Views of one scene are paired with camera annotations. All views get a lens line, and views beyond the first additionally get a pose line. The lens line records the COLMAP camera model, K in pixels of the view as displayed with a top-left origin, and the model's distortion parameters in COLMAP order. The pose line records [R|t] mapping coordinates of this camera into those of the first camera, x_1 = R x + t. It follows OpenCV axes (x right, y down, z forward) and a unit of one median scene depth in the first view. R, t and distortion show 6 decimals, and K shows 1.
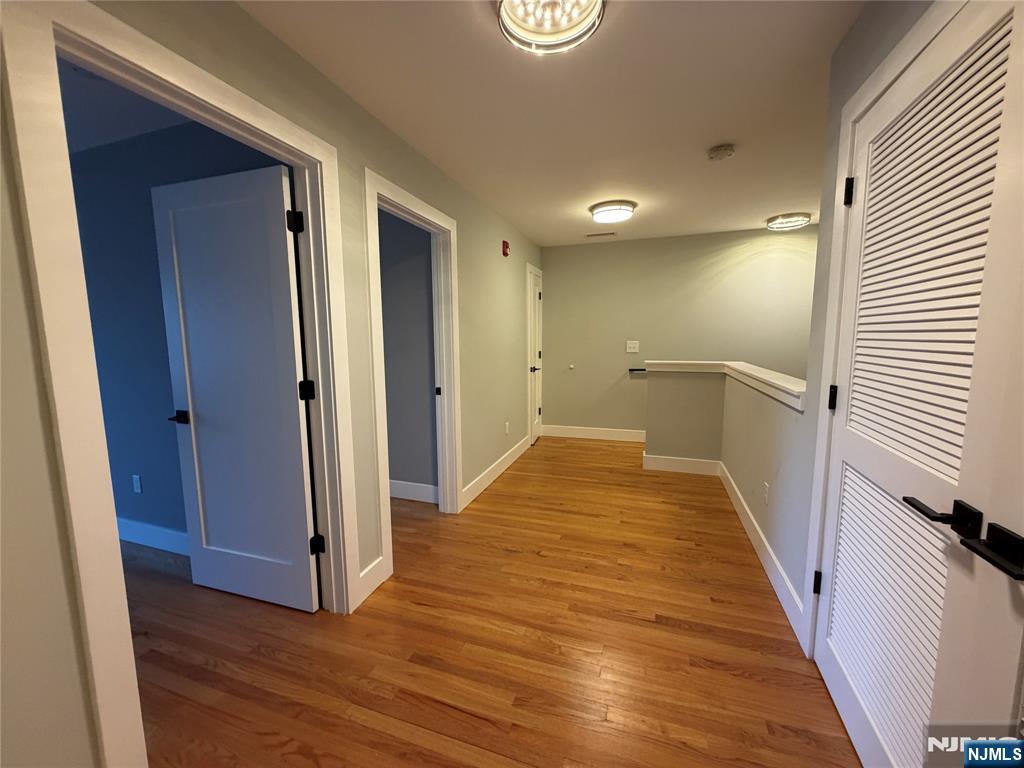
lens RADIAL K [[407.2, 0, 512.2], [0, 407.2, 381.6], [0, 0, 1]] dist [0.004810, -0.000097]
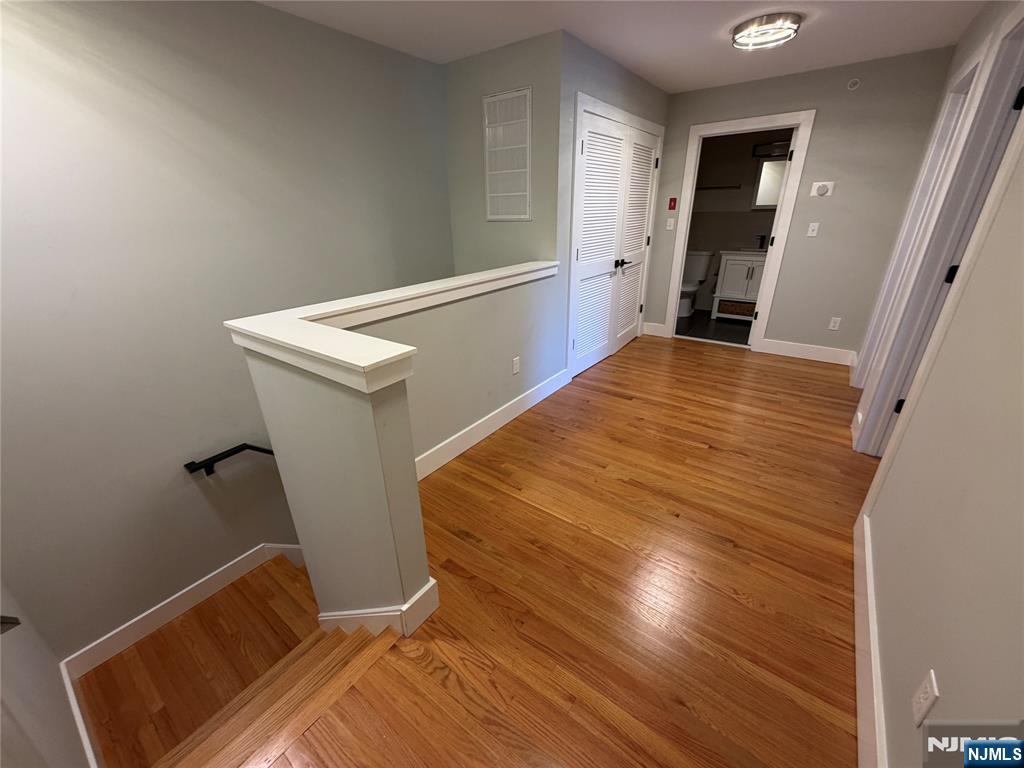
lens RADIAL K [[407.2, 0, 521.1], [0, 407.2, 389.5], [0, 0, 1]] dist [0.004810, -0.000097]
pose [[-0.955679, -0.090150, 0.280268, 0.242367], [0.063242, 0.866881, 0.494488, -0.241052], [-0.287537, 0.490297, -0.822758, 1.884293]]
